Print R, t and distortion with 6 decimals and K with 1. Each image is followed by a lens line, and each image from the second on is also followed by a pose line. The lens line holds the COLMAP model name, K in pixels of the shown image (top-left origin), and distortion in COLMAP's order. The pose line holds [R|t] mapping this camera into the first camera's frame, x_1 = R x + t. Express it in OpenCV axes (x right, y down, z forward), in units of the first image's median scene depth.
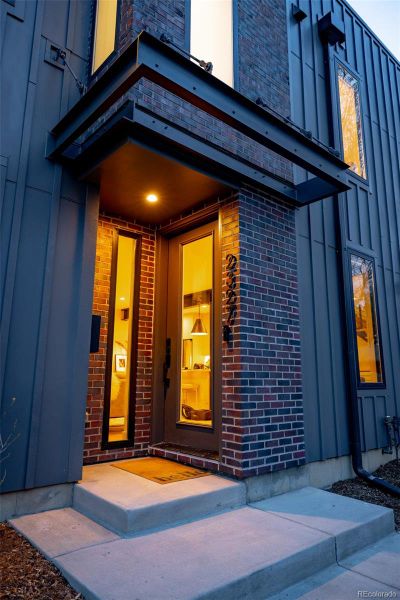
lens RADIAL K [[407.4, 0, 195.9], [0, 407.4, 300.8], [0, 0, 1]] dist [-0.007092, 0.003377]
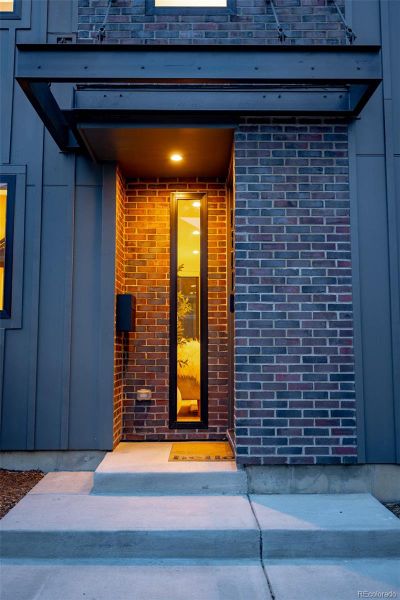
lens RADIAL K [[580.8, 0, 199.3], [0, 580.8, 311.4], [0, 0, 1]] dist [-0.014335, 0.000000]
pose [[0.769200, -0.058911, -0.636287, 0.758426], [0.126480, 0.990077, 0.061233, 0.012001], [0.626366, -0.127578, 0.769018, 0.008908]]
